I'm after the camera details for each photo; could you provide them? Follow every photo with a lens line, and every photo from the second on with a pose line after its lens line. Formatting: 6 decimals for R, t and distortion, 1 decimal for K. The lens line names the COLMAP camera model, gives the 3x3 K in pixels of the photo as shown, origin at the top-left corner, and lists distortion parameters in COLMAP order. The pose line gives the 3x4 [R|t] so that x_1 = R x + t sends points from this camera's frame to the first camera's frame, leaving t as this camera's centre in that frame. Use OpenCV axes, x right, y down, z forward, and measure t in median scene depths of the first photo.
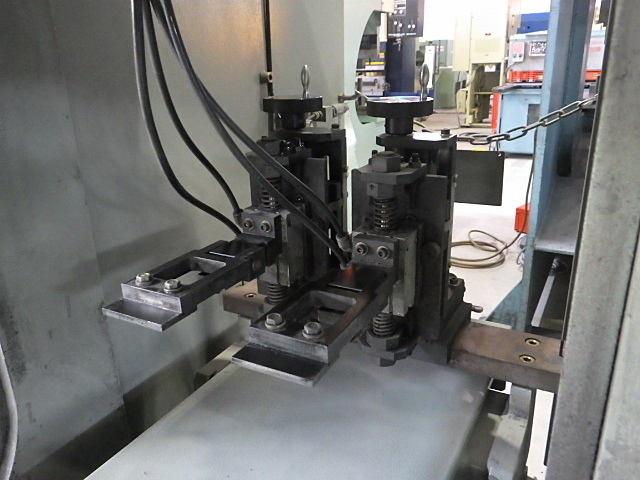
lens RADIAL K [[532.1, 0, 322.5], [0, 532.1, 243.3], [0, 0, 1]] dist [0.006396, -0.010508]
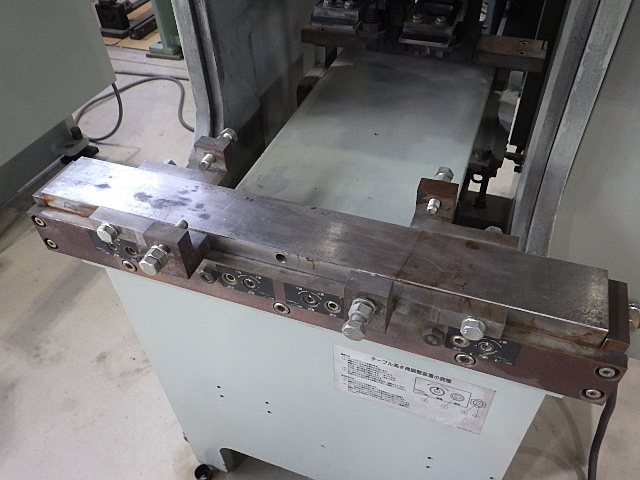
lens RADIAL K [[532.1, 0, 322.8], [0, 532.1, 244.8], [0, 0, 1]] dist [0.006396, -0.010508]
pose [[0.989981, -0.106534, 0.092668, -0.476050], [0.058832, 0.907838, 0.415172, 0.051495], [-0.128358, -0.405561, 0.905011, -0.683296]]
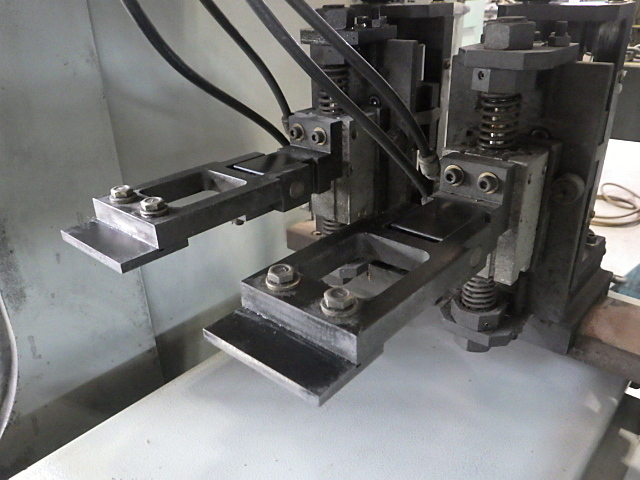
lens RADIAL K [[532.1, 0, 320.8], [0, 532.1, 245.4], [0, 0, 1]] dist [0.006396, -0.010508]
pose [[0.975509, 0.095658, -0.198072, 0.047361], [-0.072113, 0.989800, 0.122862, 0.024118], [0.207805, -0.105569, 0.972457, 0.304297]]
